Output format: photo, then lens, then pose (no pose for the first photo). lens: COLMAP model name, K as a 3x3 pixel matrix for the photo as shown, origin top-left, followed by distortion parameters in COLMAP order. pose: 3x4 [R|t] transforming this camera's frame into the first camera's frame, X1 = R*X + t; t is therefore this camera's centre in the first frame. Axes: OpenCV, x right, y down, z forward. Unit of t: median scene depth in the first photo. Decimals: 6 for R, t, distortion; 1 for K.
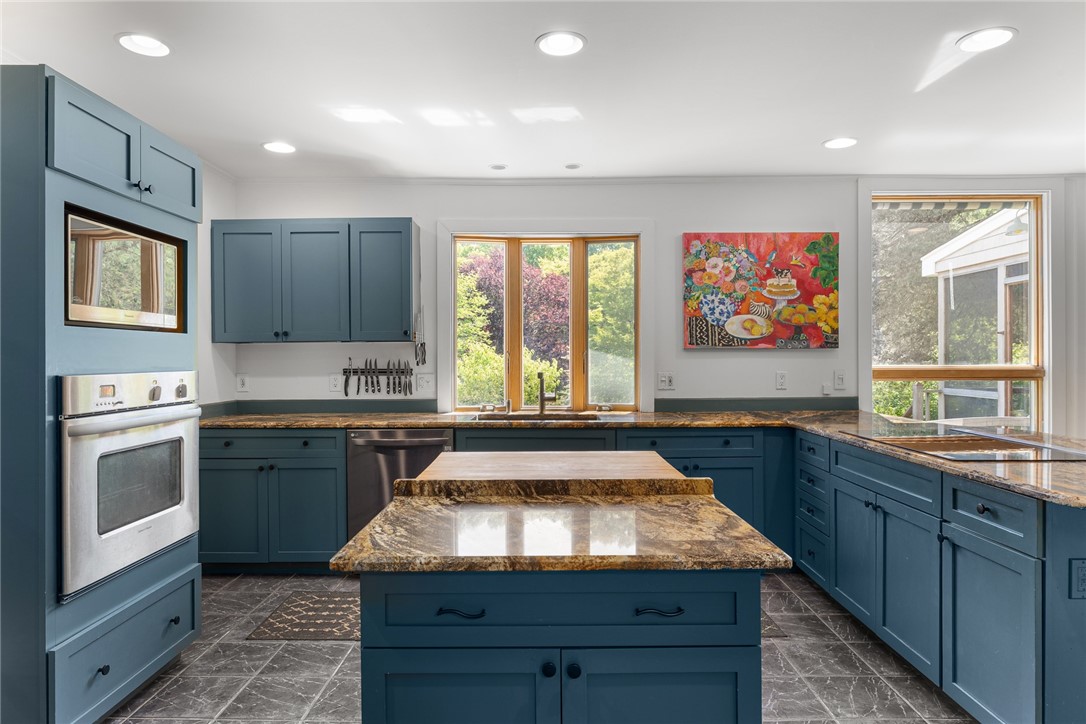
lens RADIAL K [[639.9, 0, 545.7], [0, 639.9, 361.5], [0, 0, 1]] dist [-0.026516, -0.000539]
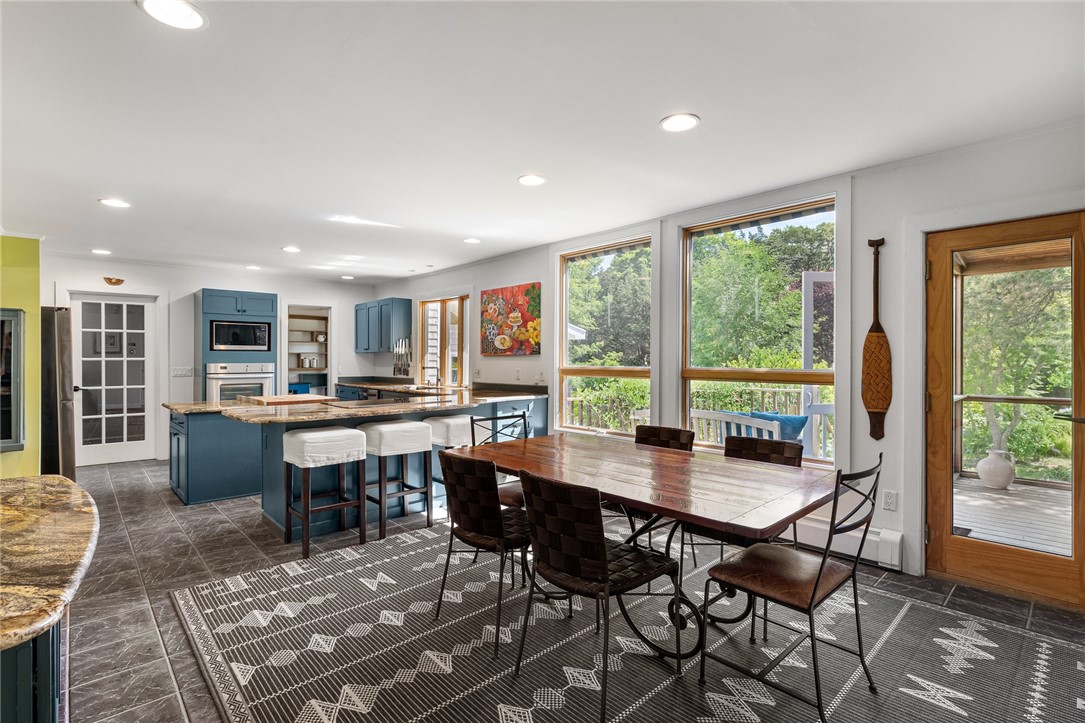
lens RADIAL K [[517.9, 0, 545.0], [0, 517.9, 360.7], [0, 0, 1]] dist [-0.001234, -0.000324]
pose [[0.687540, 0.007579, -0.726107, 1.409193], [-0.007853, 0.999965, 0.003002, -0.009772], [0.726104, 0.003638, 0.687575, 0.124414]]
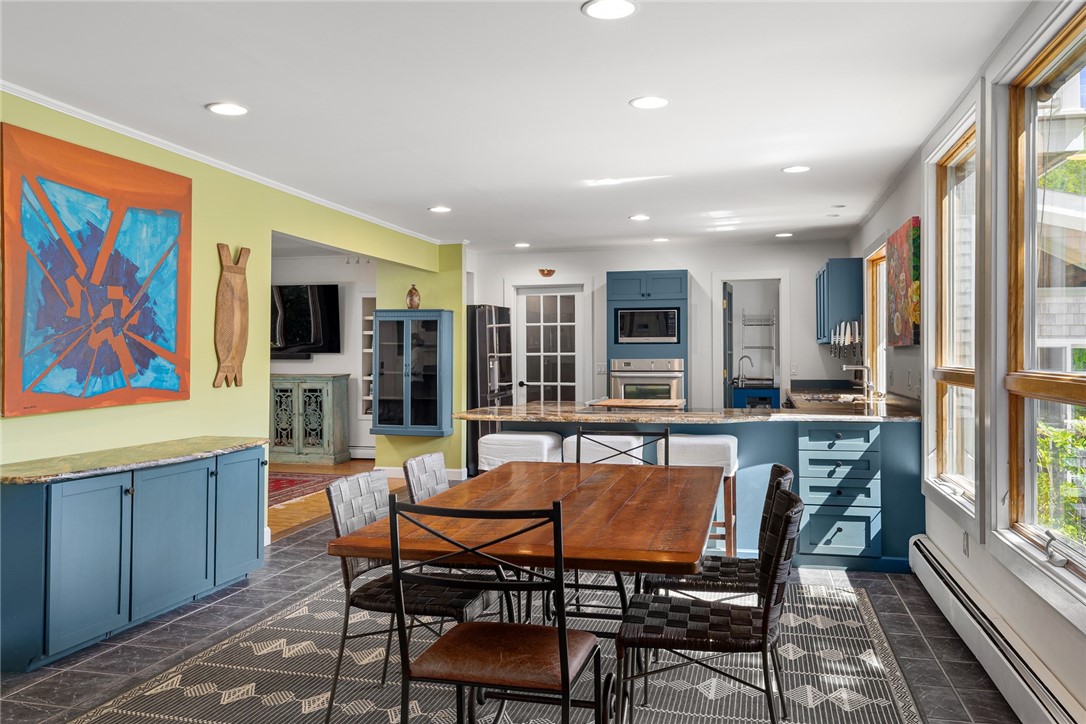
lens RADIAL K [[858.9, 0, 541.9], [0, 858.9, 354.8], [0, 0, 1]] dist [0.018699, 0.002855]
pose [[-0.233021, 0.006838, -0.972448, 1.764410], [-0.002216, 0.999969, 0.007562, -0.015995], [0.972469, 0.003917, -0.232999, 0.771972]]
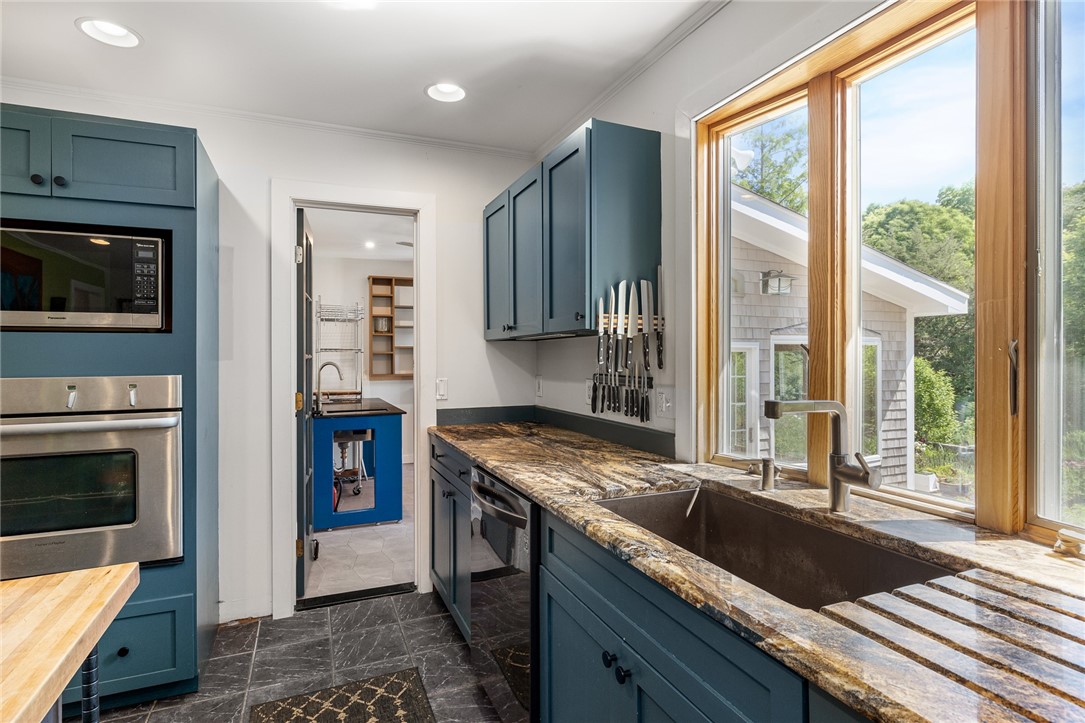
lens RADIAL K [[549.9, 0, 540.5], [0, 549.9, 352.5], [0, 0, 1]] dist [-0.003019, 0.000144]
pose [[0.396991, -0.003773, -0.917815, 0.217452], [-0.001369, 0.999988, -0.004703, -0.008708], [0.917821, 0.003124, 0.396981, 0.716301]]
